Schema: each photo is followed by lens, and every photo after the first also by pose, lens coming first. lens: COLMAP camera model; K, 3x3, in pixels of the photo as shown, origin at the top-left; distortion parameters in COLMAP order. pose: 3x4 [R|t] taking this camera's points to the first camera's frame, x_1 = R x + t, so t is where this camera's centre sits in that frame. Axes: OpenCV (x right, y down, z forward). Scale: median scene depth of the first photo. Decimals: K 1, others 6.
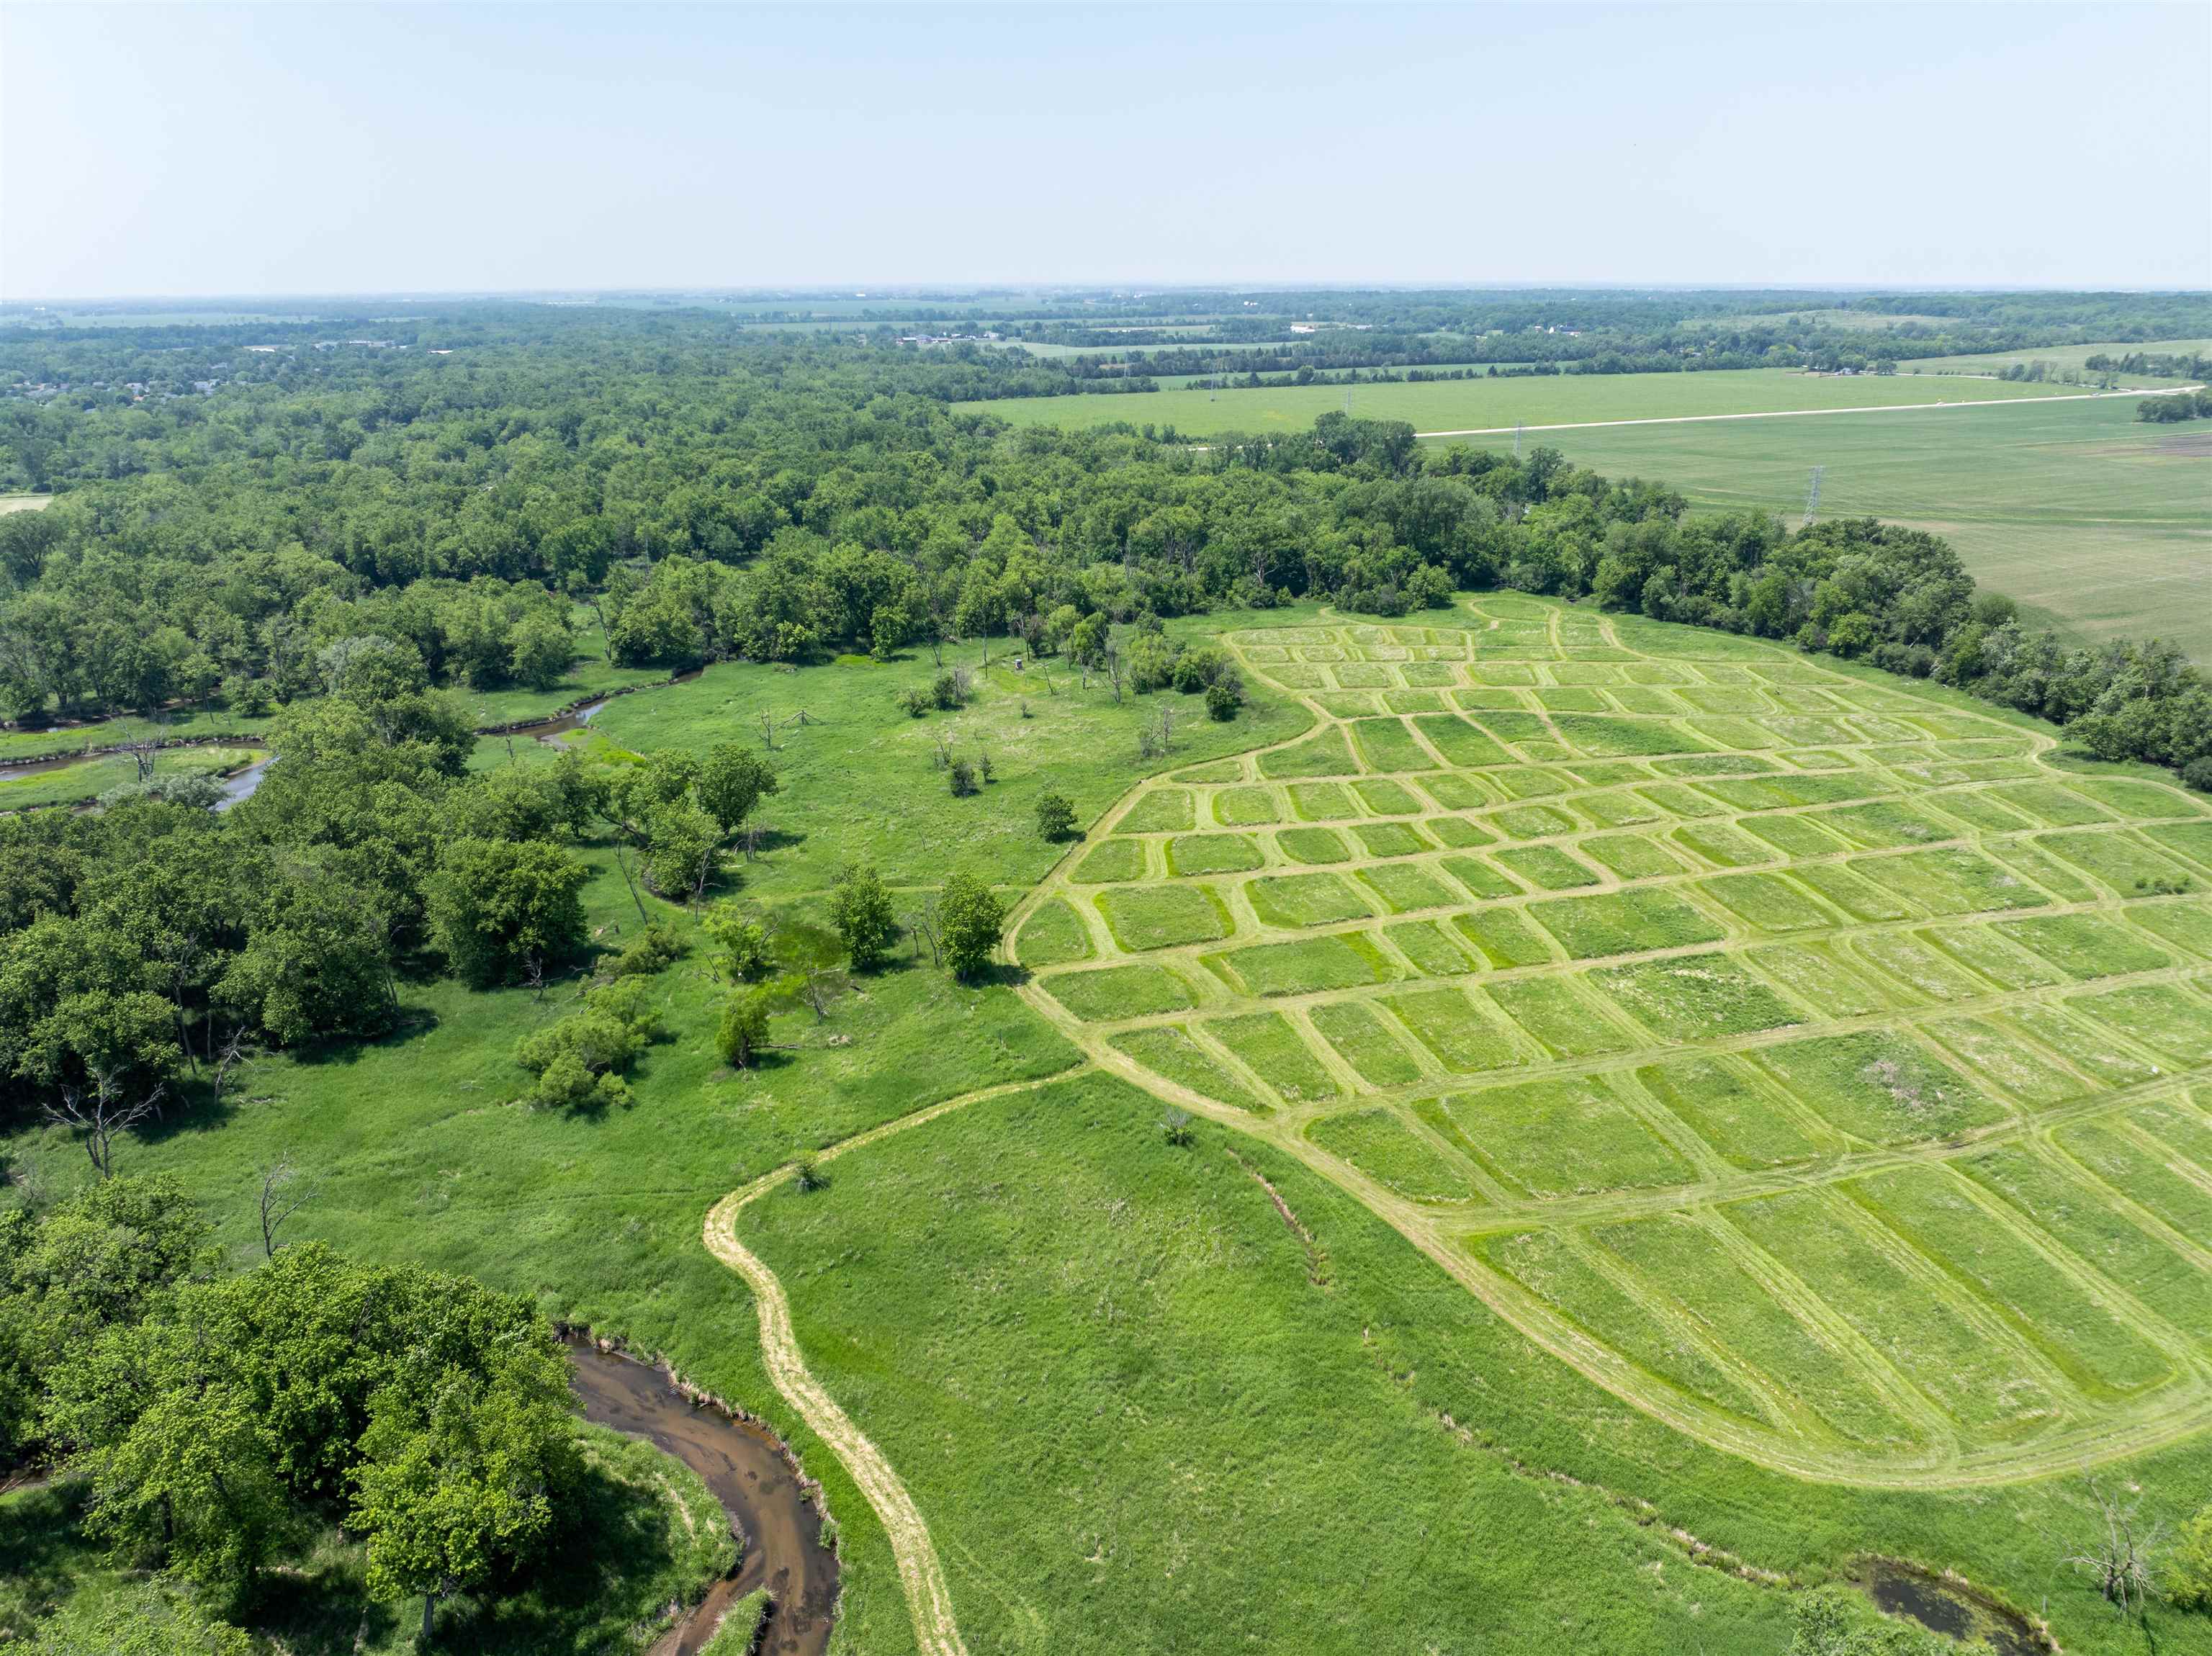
lens RADIAL K [[1557.0, 0, 1111.8], [0, 1557.0, 825.1], [0, 0, 1]] dist [-0.043142, 0.011904]
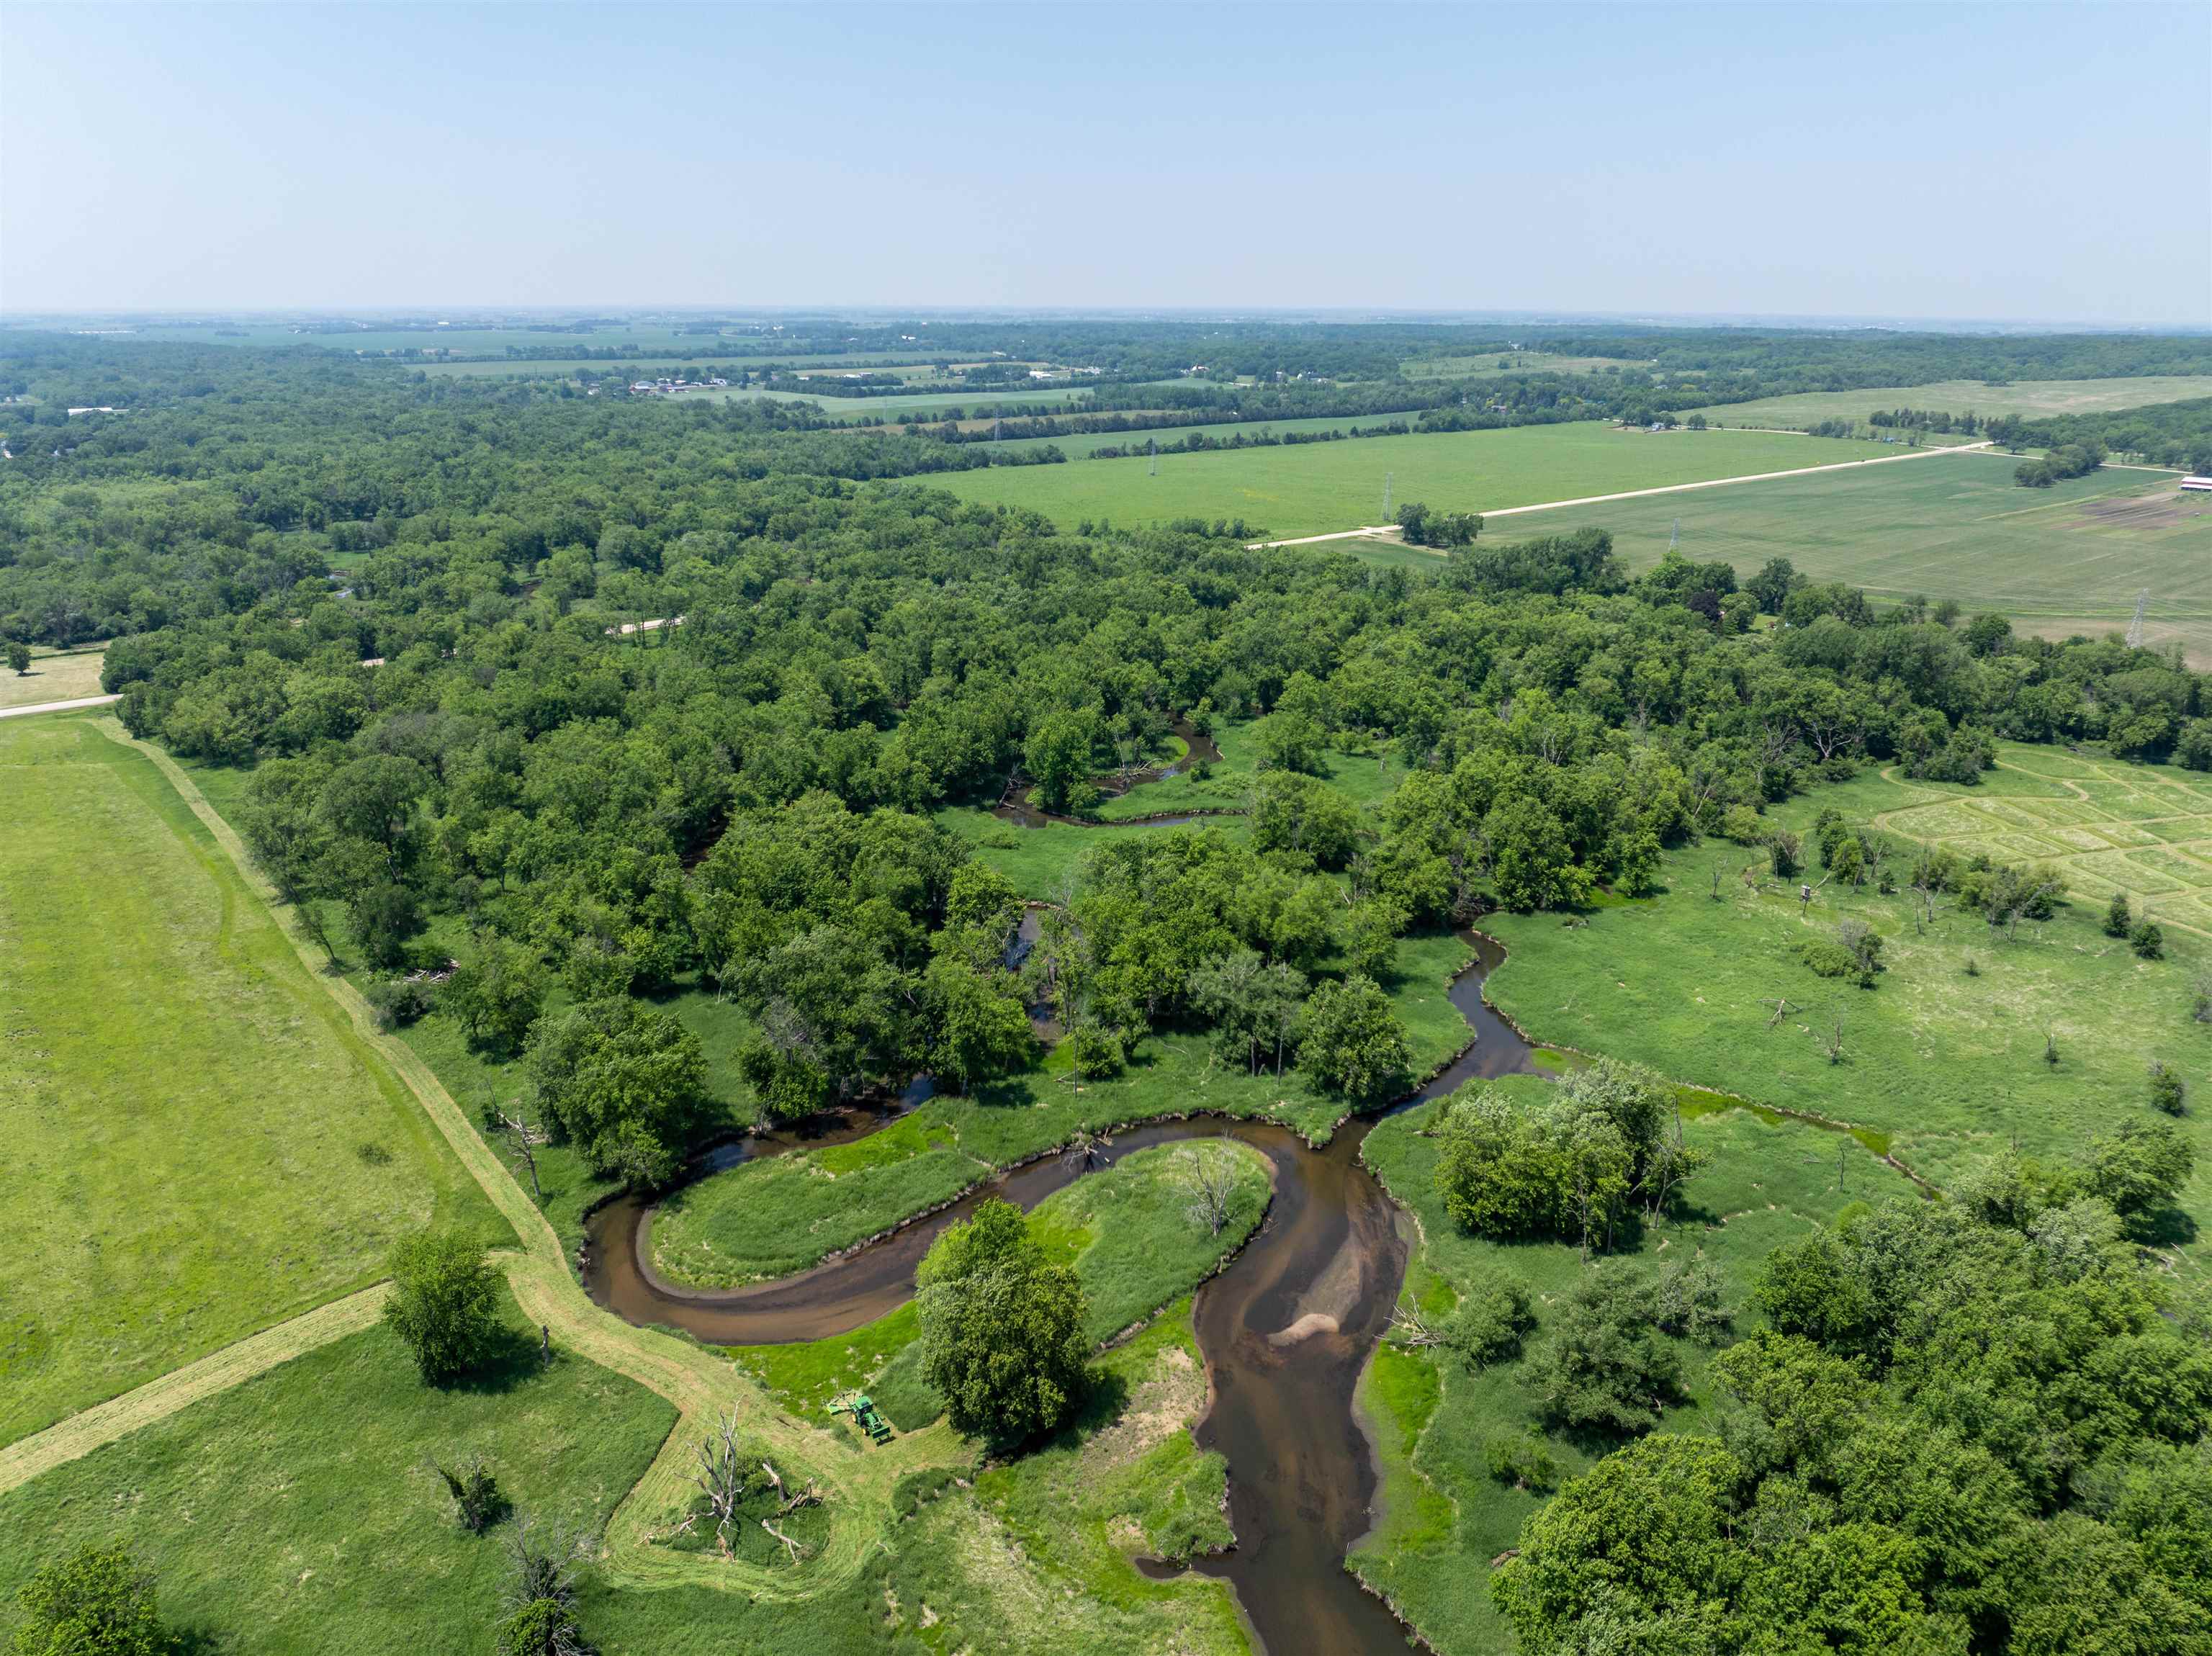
lens RADIAL K [[1557.0, 0, 1115.6], [0, 1557.0, 822.5], [0, 0, 1]] dist [-0.043142, 0.011904]
pose [[0.963656, -0.075167, 0.256353, -0.685543], [0.078761, 0.996886, -0.003765, -0.176660], [-0.255272, 0.023819, 0.966576, 0.253067]]
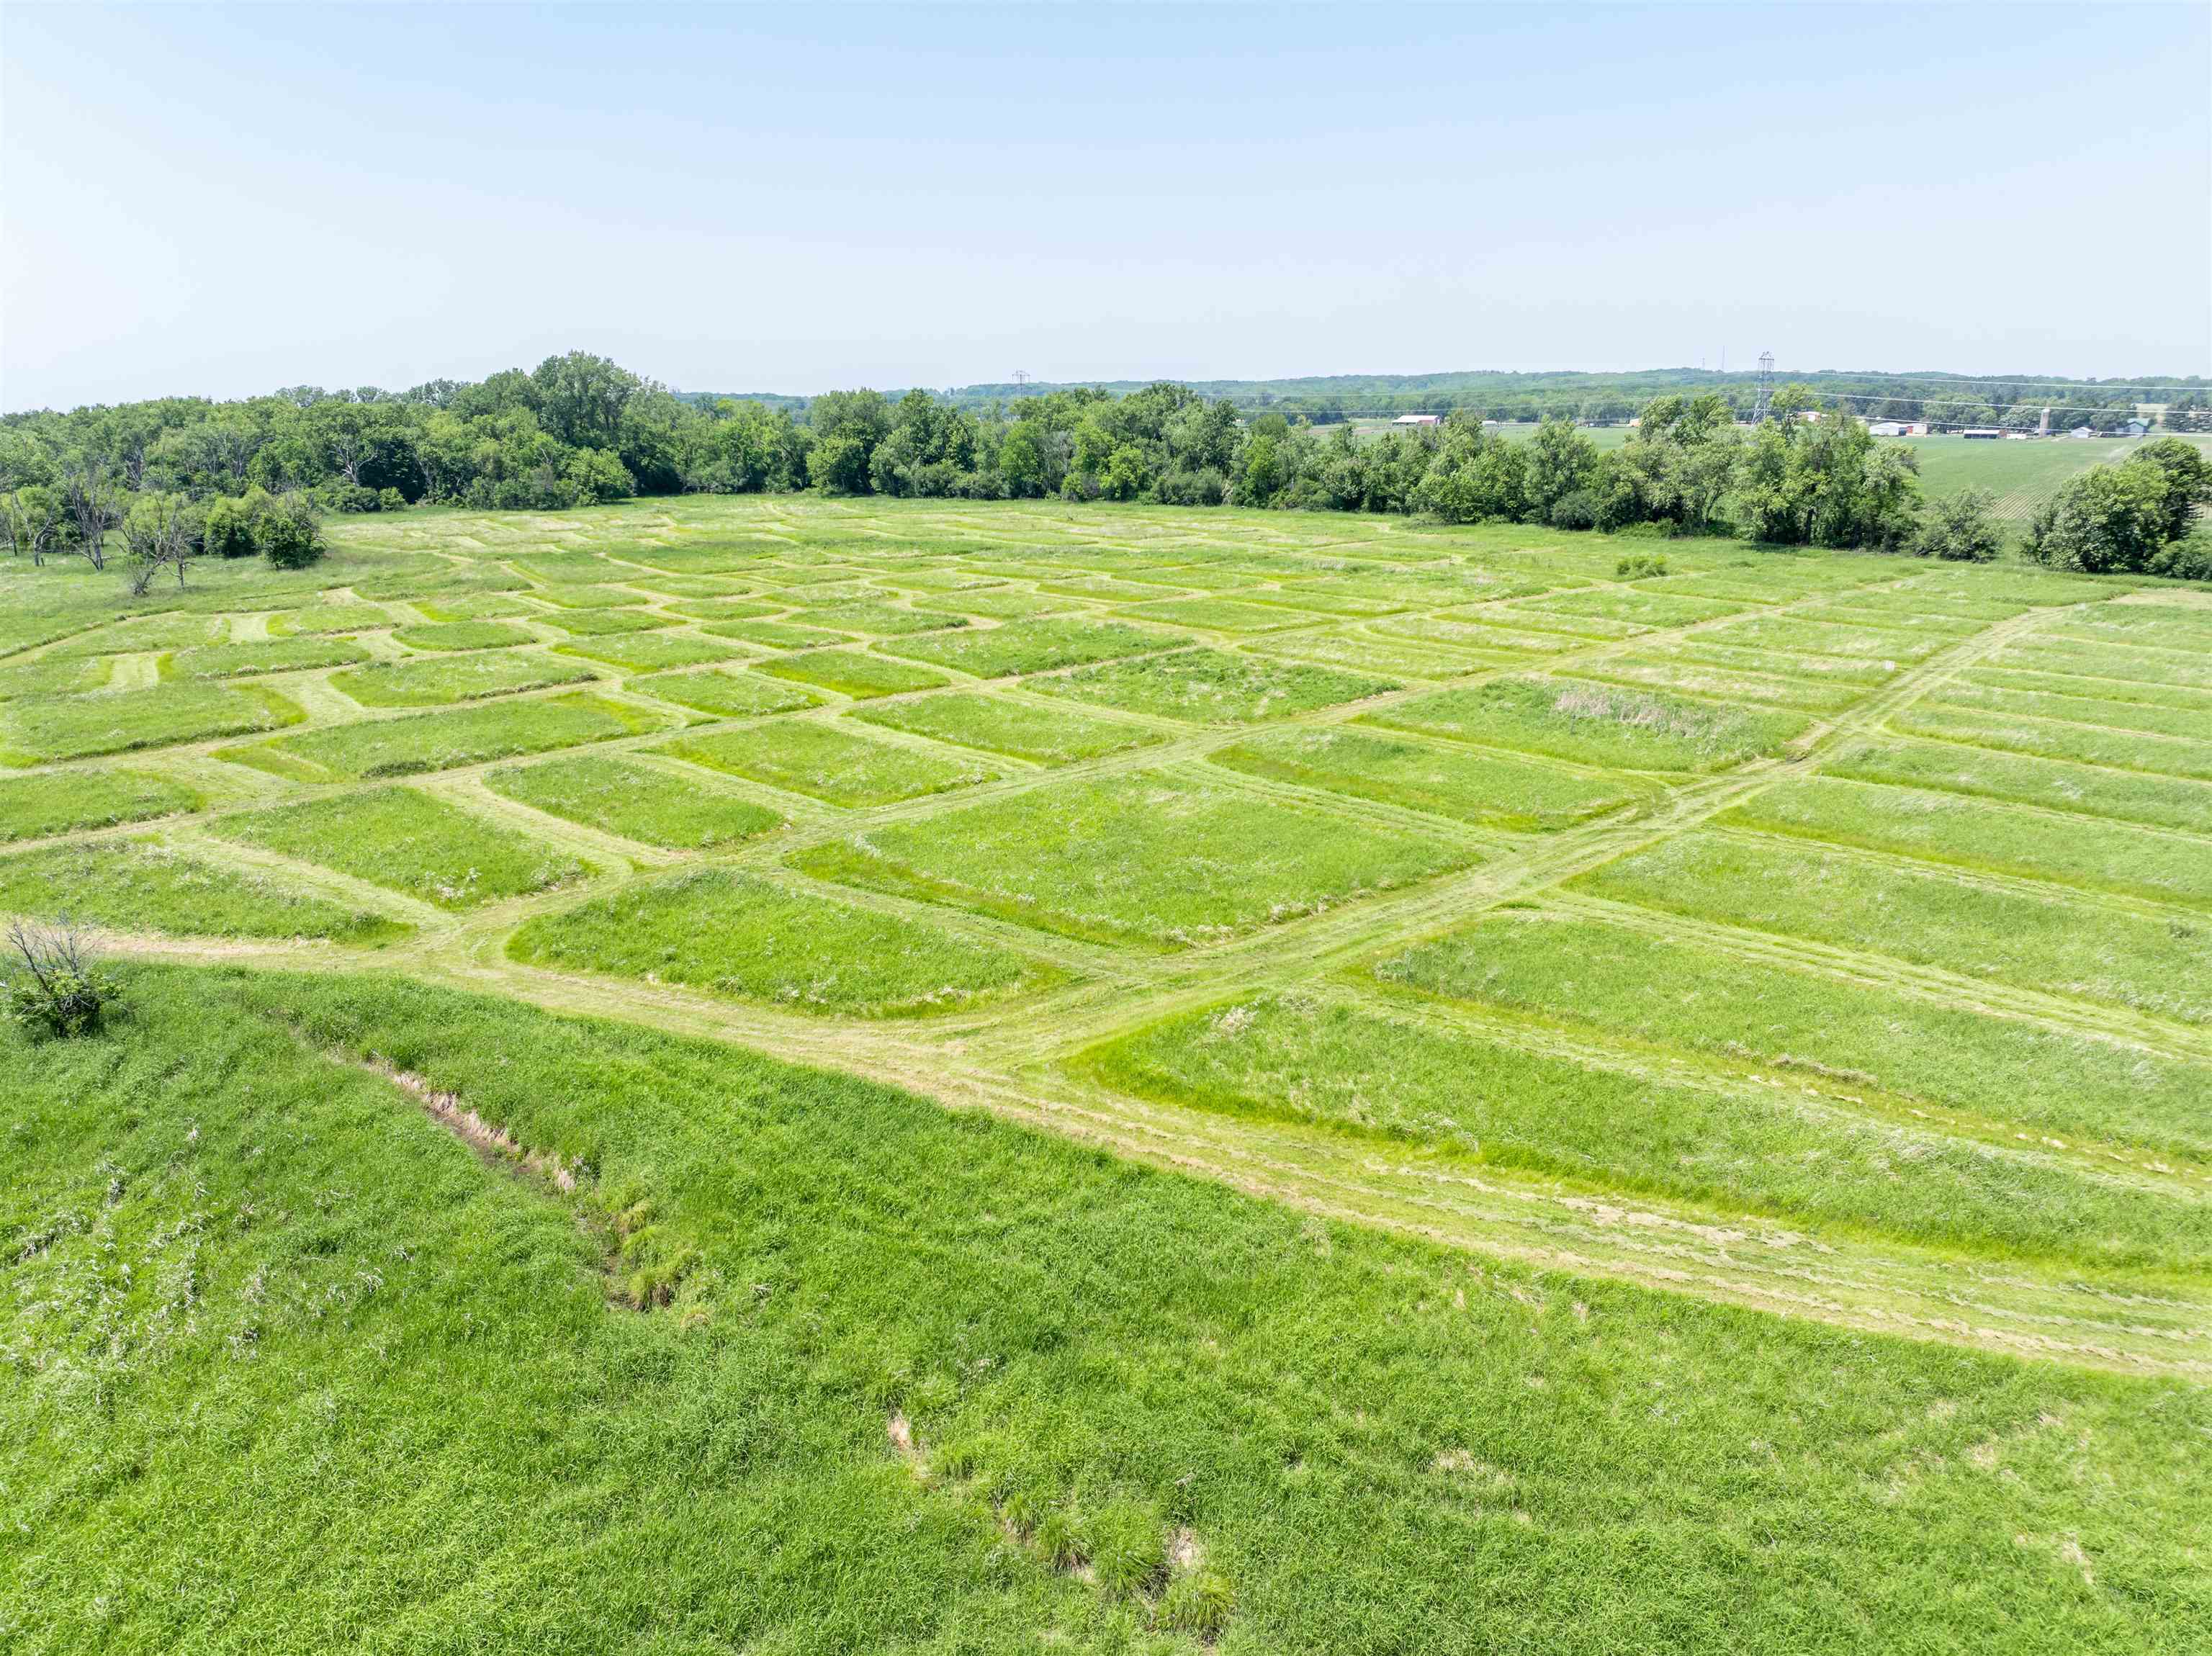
lens RADIAL K [[1557.0, 0, 1123.4], [0, 1557.0, 828.2], [0, 0, 1]] dist [-0.043142, 0.011904]
pose [[0.858019, -0.129917, 0.496916, 0.035086], [0.167998, 0.985252, -0.032490, 0.097619], [-0.485366, 0.111358, 0.867190, 0.299928]]
